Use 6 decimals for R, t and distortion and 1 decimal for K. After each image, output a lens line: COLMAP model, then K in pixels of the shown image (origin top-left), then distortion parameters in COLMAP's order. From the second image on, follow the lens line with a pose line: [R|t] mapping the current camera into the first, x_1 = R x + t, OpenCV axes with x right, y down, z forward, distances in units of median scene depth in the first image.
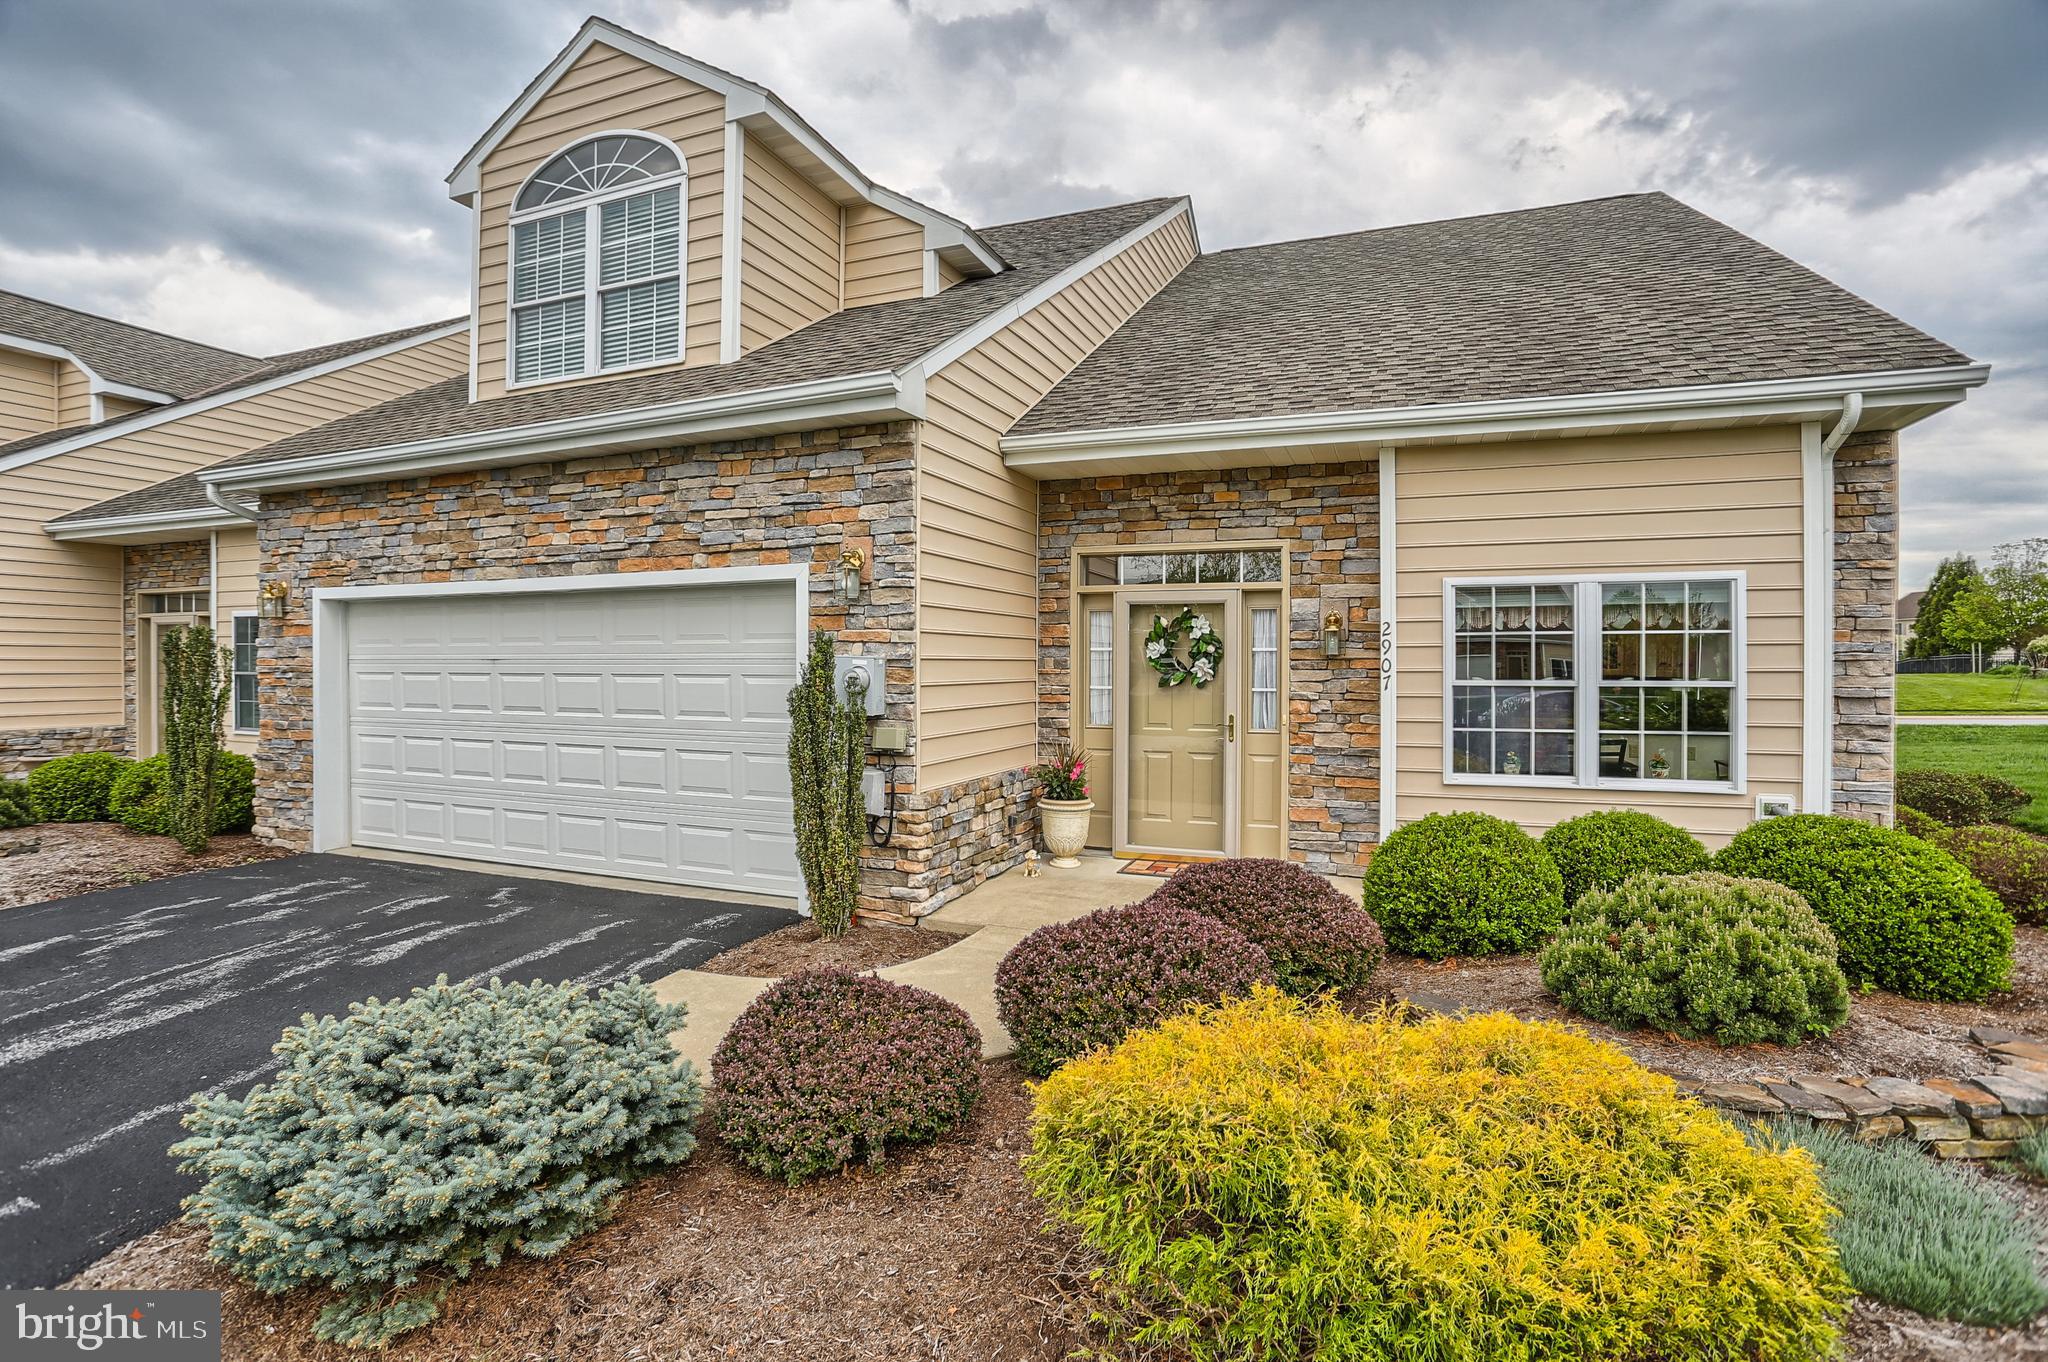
lens RADIAL K [[983.6, 0, 1027.6], [0, 983.6, 674.4], [0, 0, 1]] dist [-0.068641, 0.027874]
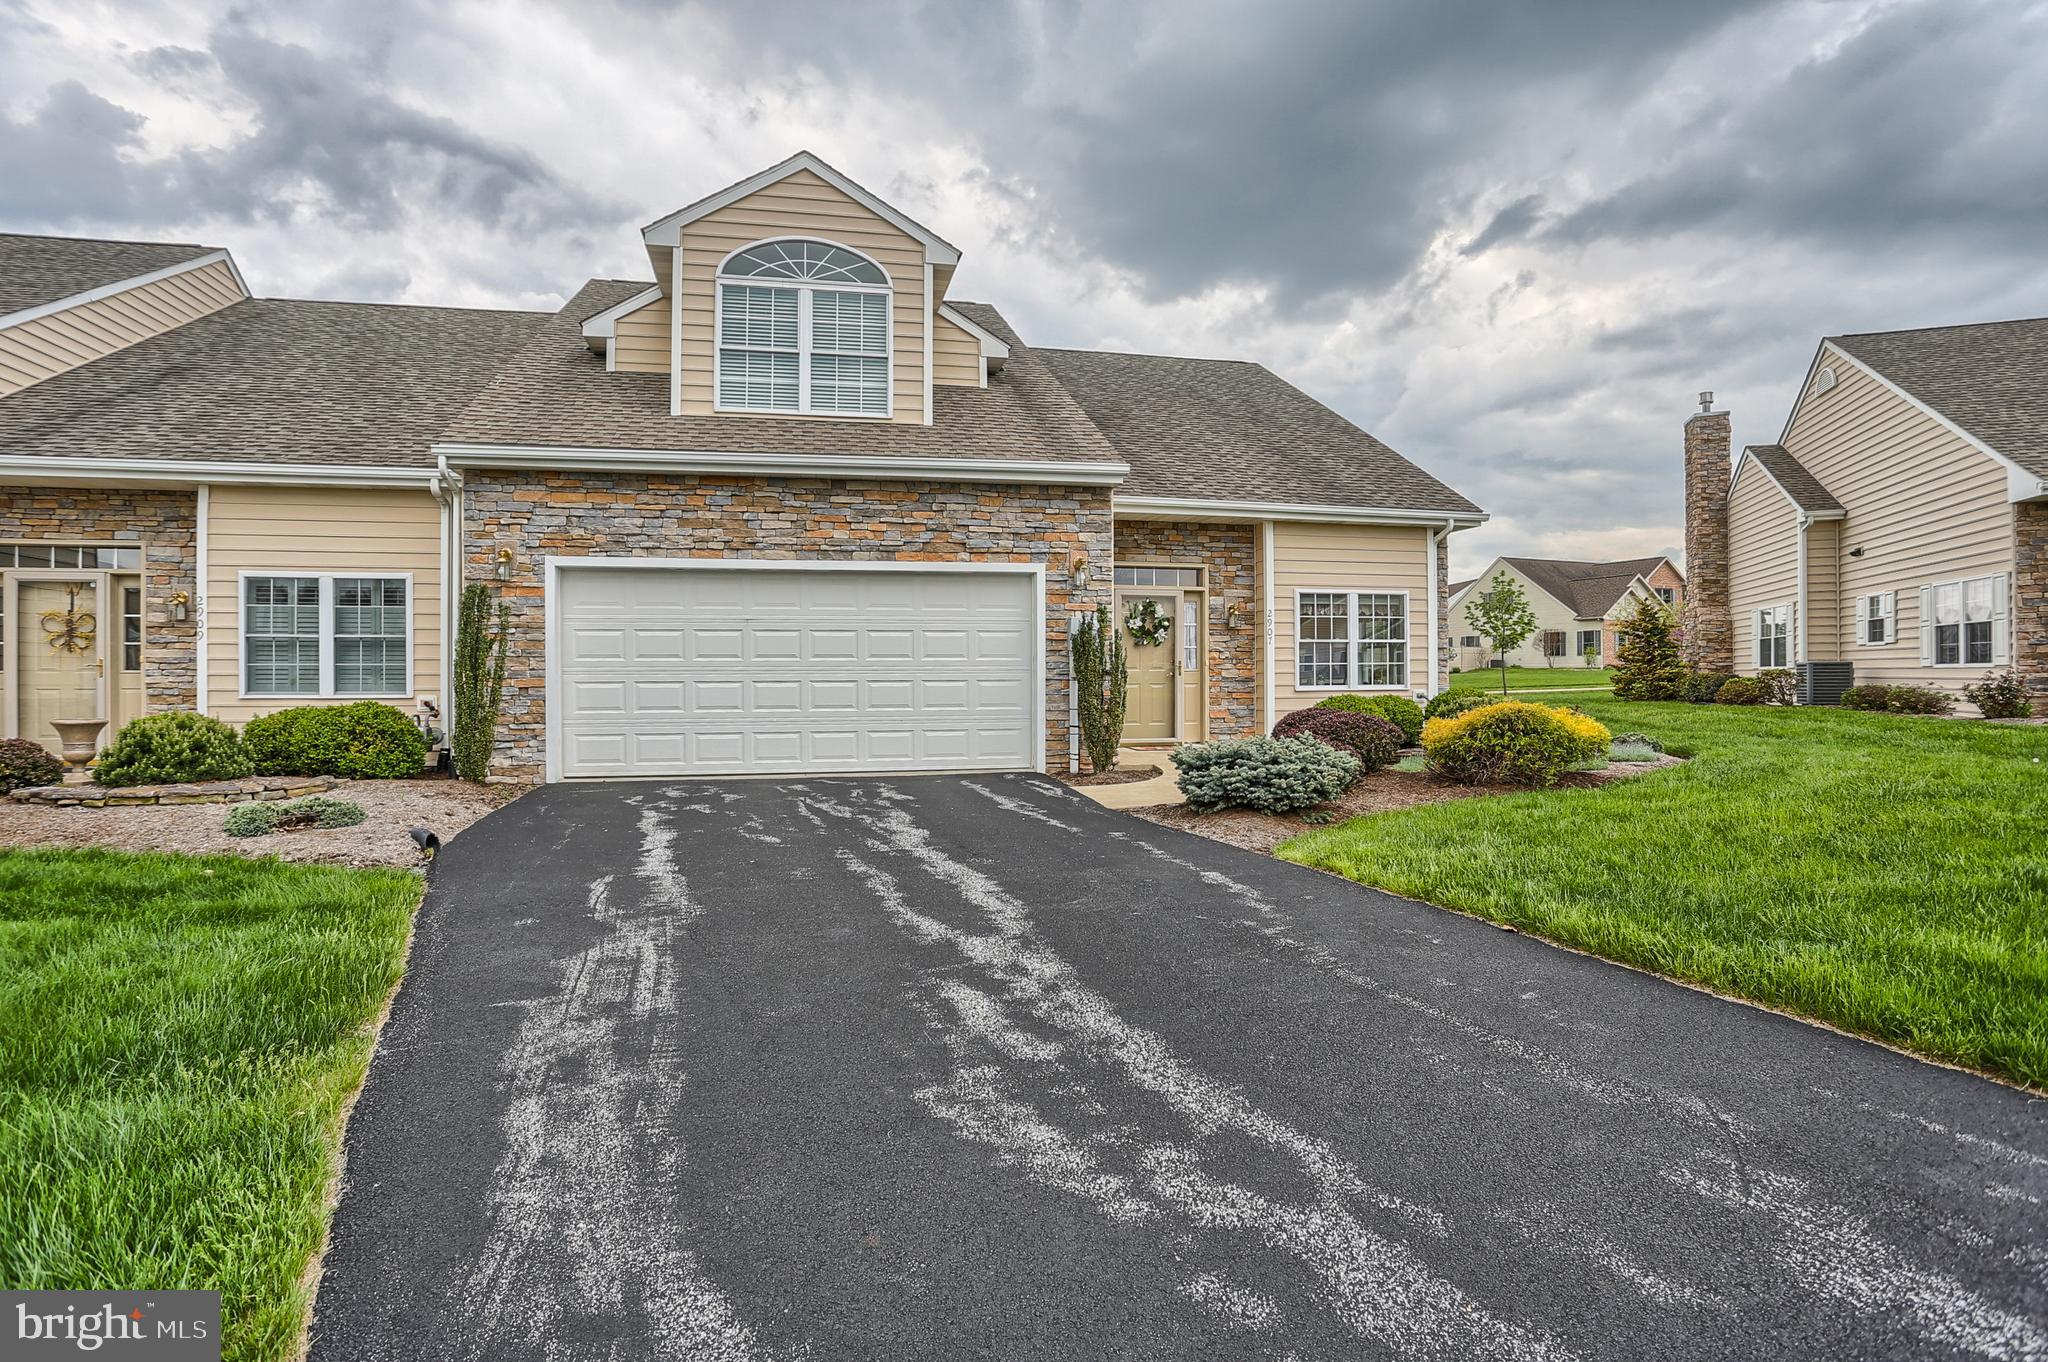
lens RADIAL K [[1014.1, 0, 1020.4], [0, 1014.1, 677.5], [0, 0, 1]] dist [-0.072443, 0.030953]
pose [[0.833213, -0.005903, 0.552921, -1.056336], [0.010937, 0.999923, -0.005807, 0.080149], [-0.552844, 0.010886, 0.833213, -0.372814]]
